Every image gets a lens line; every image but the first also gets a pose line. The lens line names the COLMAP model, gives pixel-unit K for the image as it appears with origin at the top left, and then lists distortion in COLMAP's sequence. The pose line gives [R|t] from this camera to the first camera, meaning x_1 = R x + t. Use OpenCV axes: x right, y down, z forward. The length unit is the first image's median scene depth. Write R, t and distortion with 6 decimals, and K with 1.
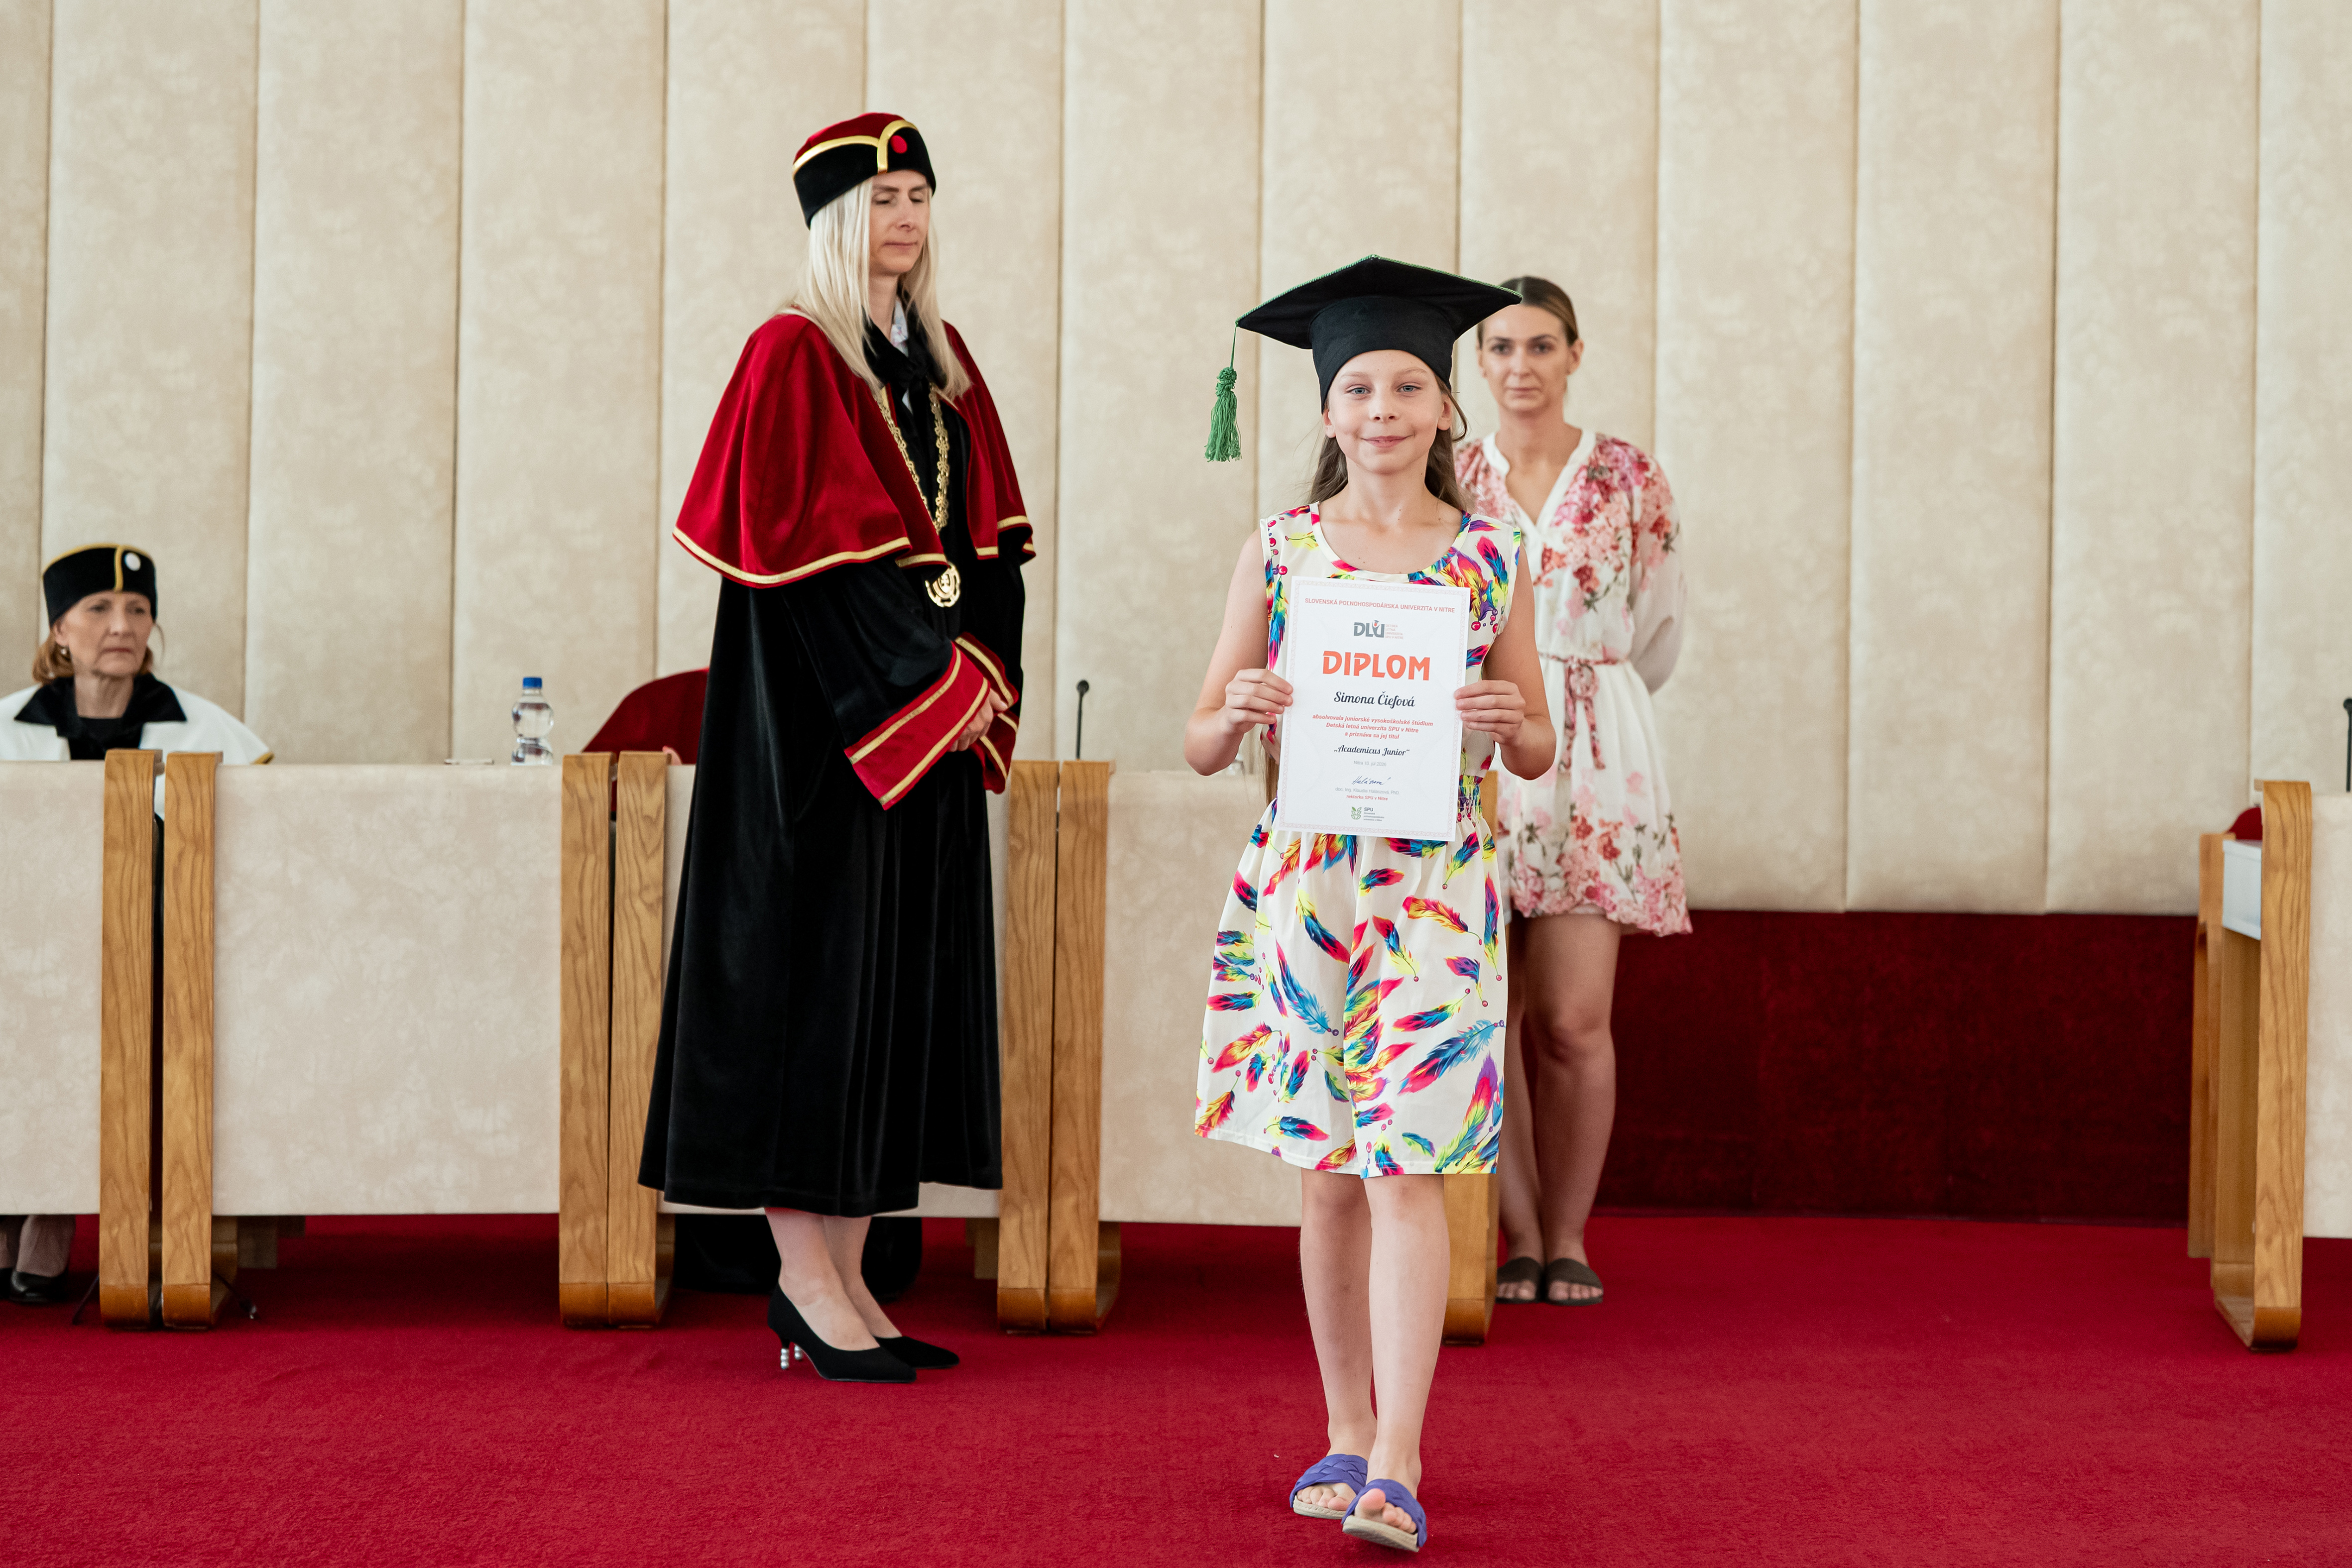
lens RADIAL K [[4499.0, 0, 1298.7], [0, 4499.0, 666.6], [0, 0, 1]] dist [0.008489, 0.018903]
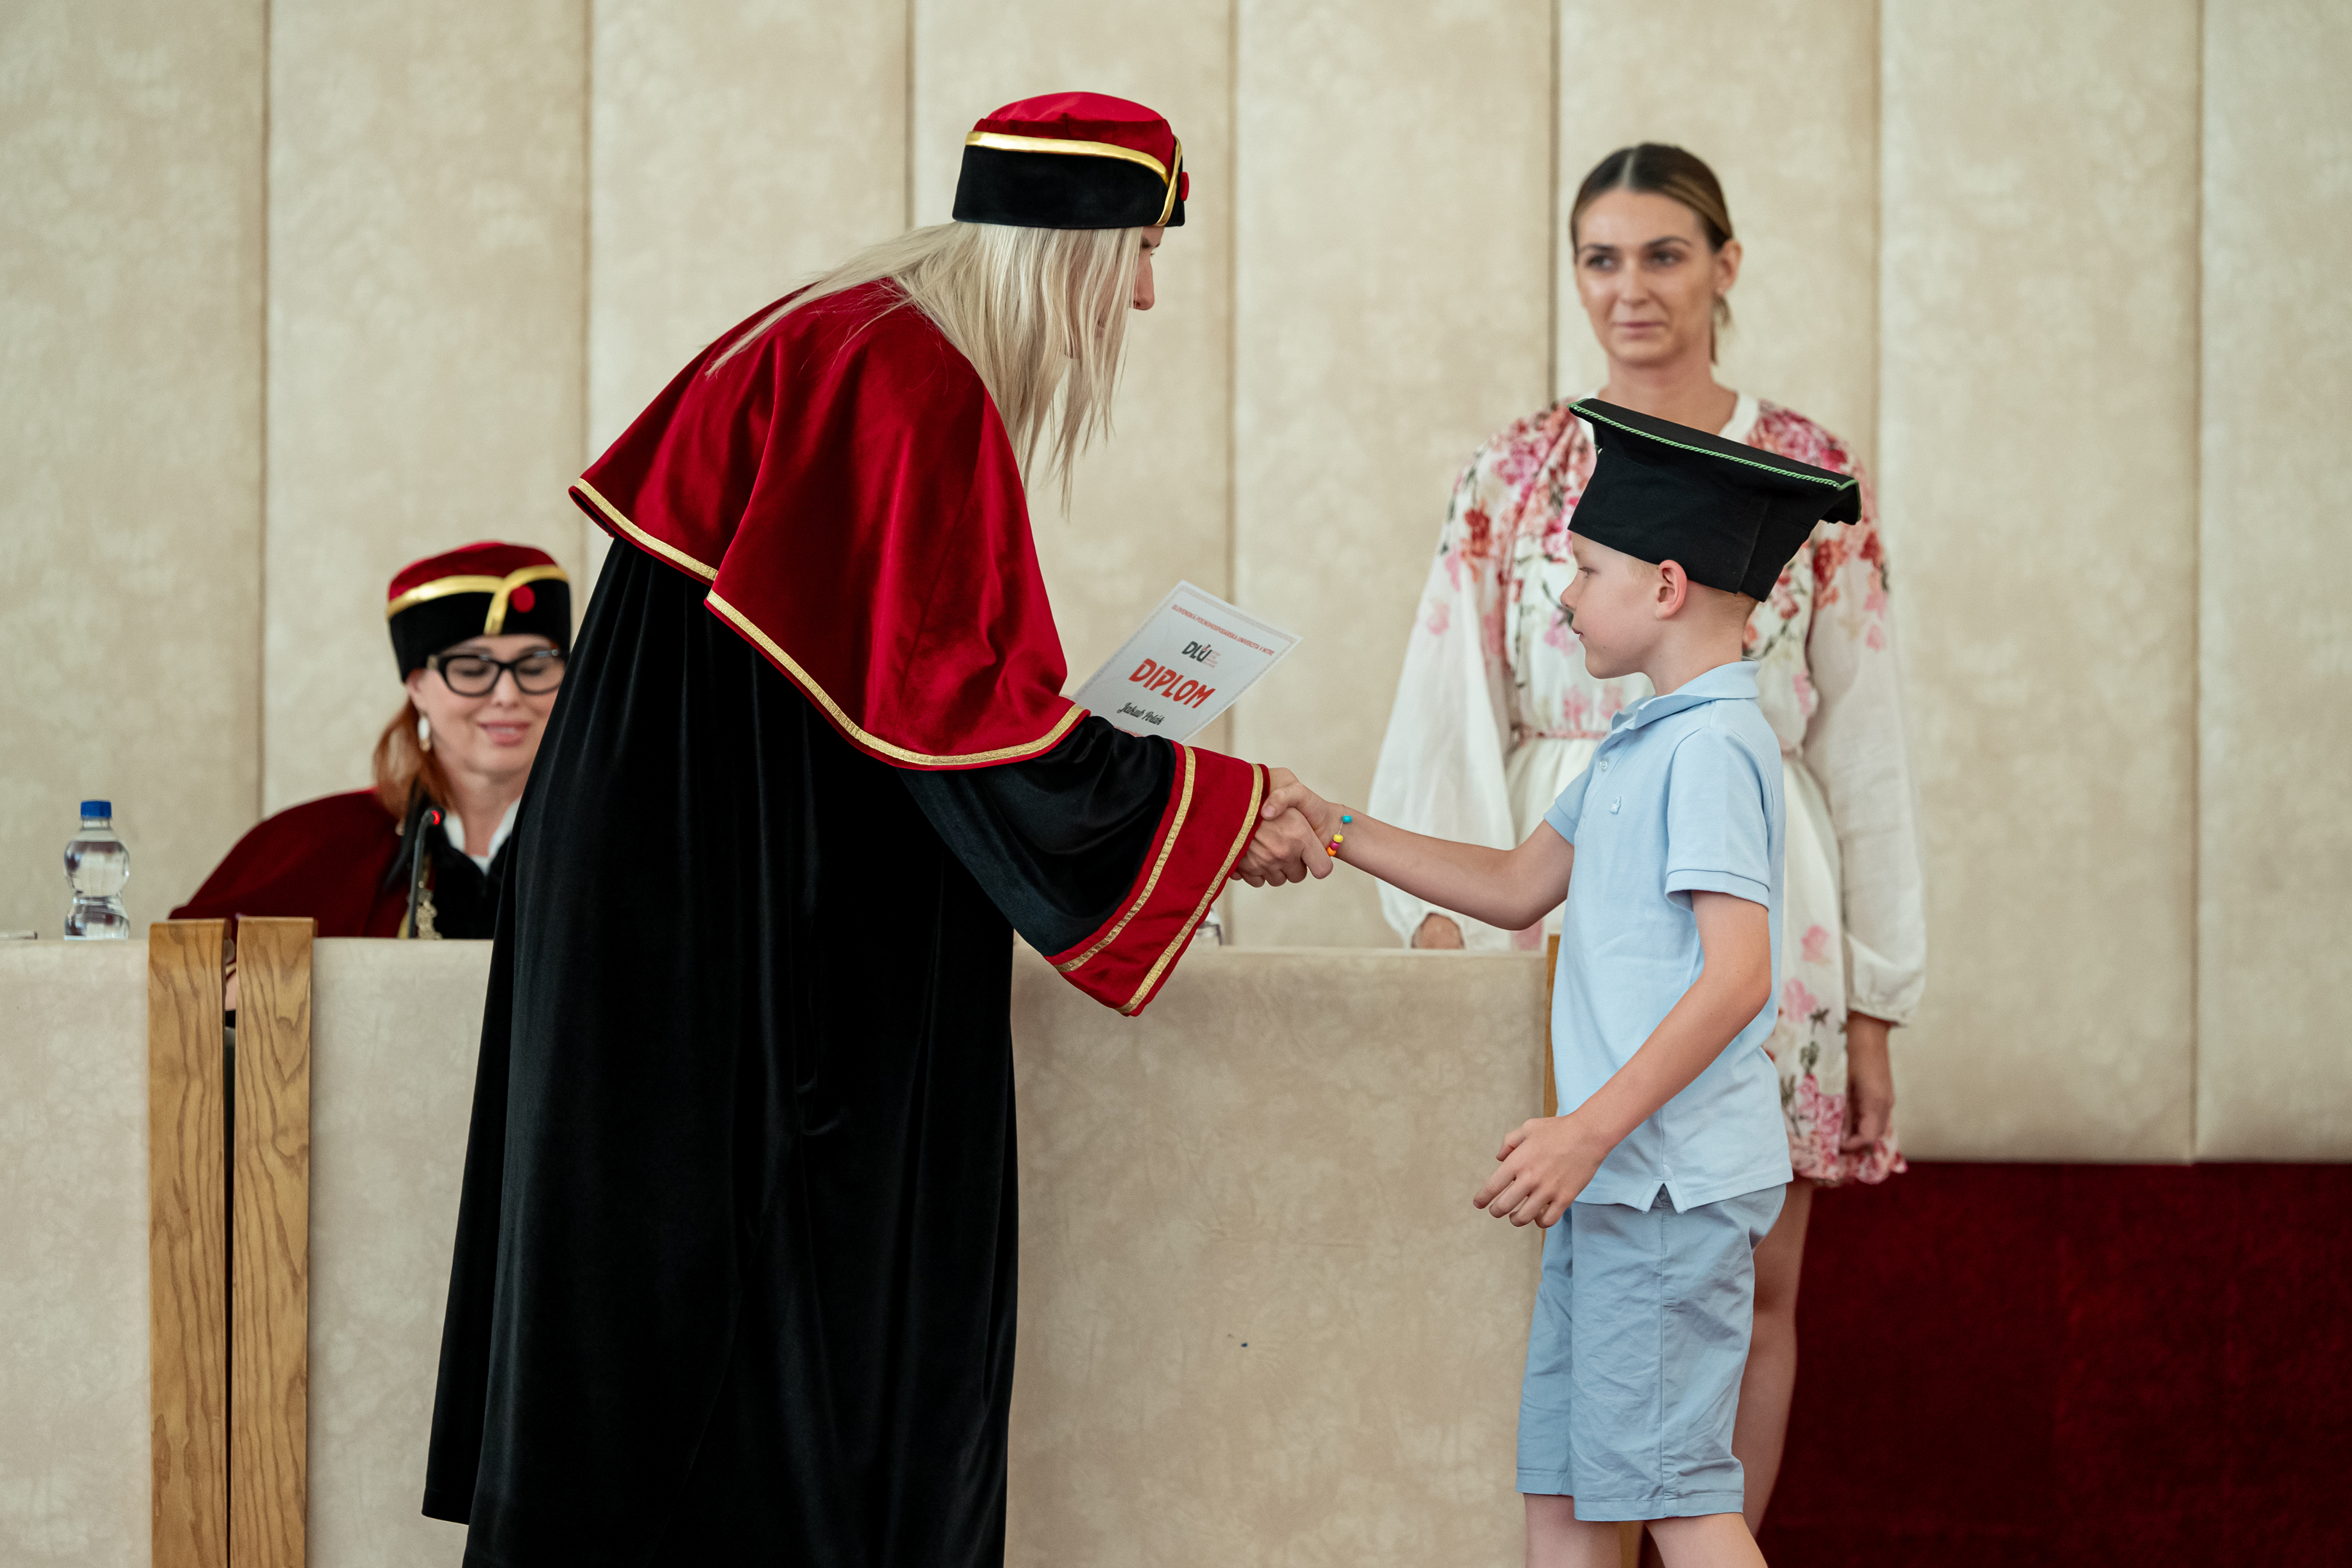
lens RADIAL K [[10154.8, 0, 1176.0], [0, 10154.8, 784.0], [0, 0, 1]] dist [0.059594, -2.585936]
pose [[0.999963, -0.008577, -0.000149, -0.017317], [0.008578, 0.999941, 0.006696, -0.007834], [0.000091, -0.006697, 0.999978, -0.393020]]
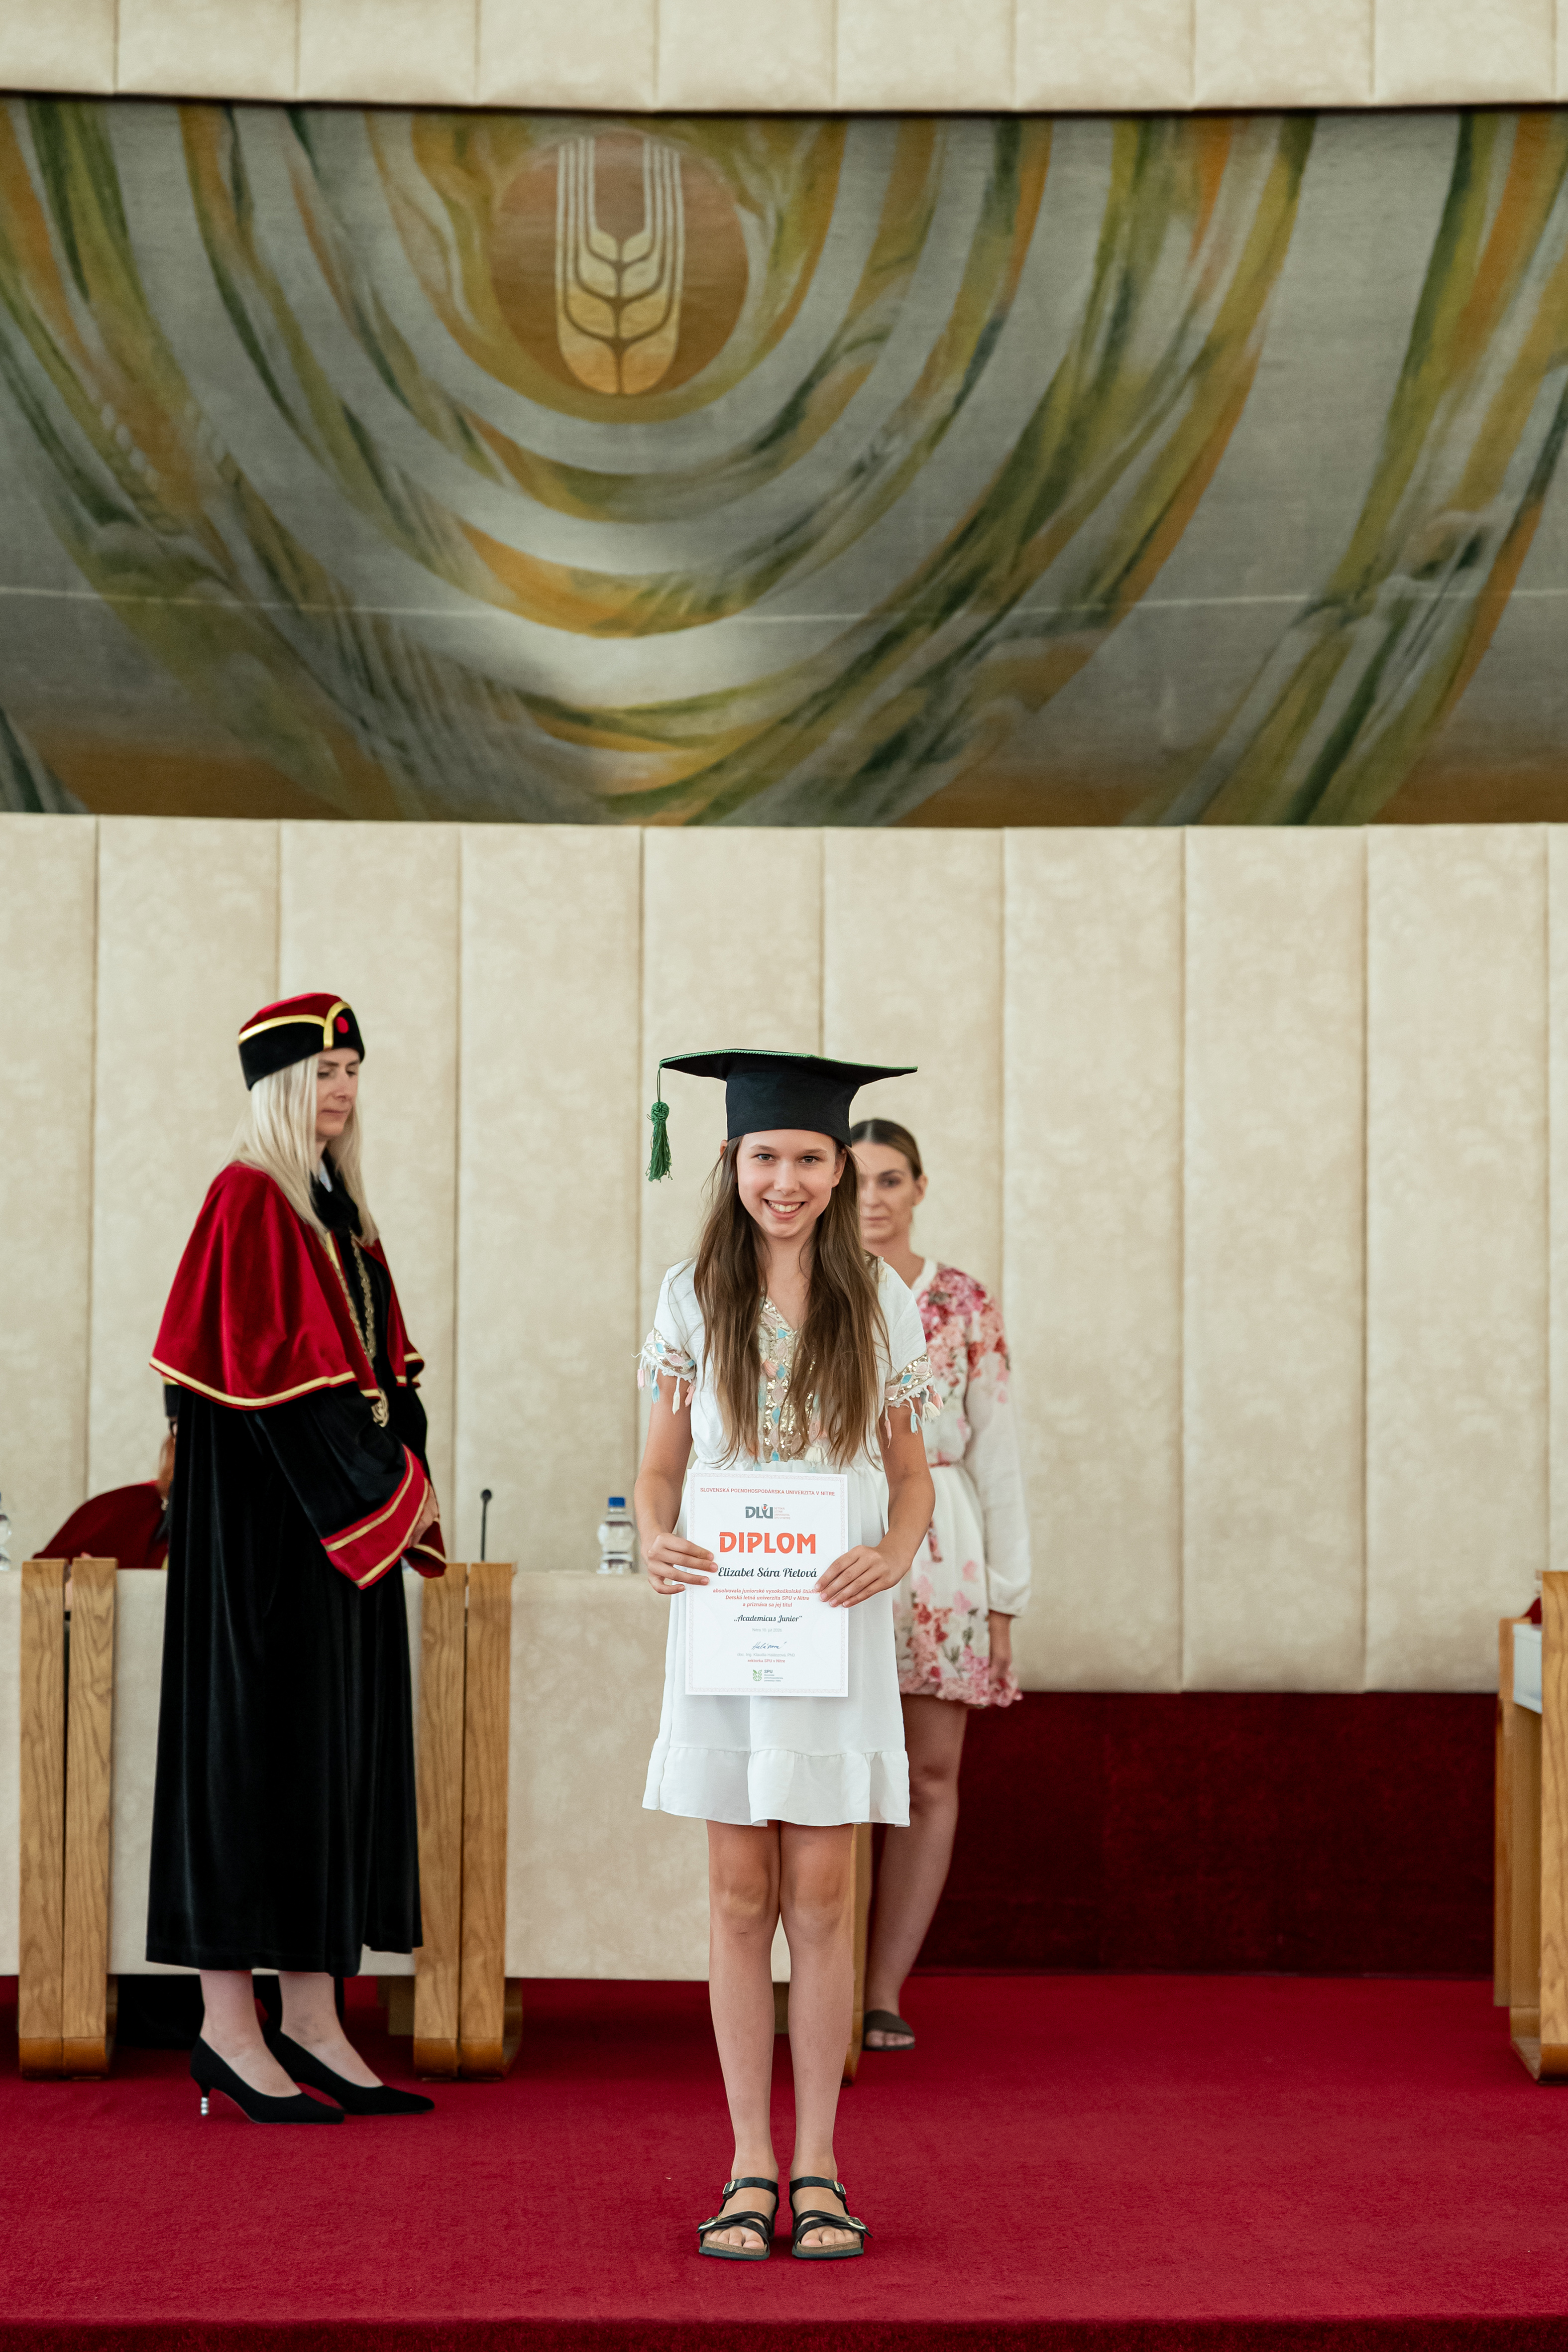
lens RADIAL K [[5160.4, 0, 814.2], [0, 5160.4, 1151.5], [0, 0, 1]] dist [0.000676, 0.048766]
pose [[0.999493, -0.006408, 0.031194, -0.005684], [0.008032, 0.998604, -0.052200, -0.011929], [-0.030816, 0.052424, 0.998149, -0.254374]]
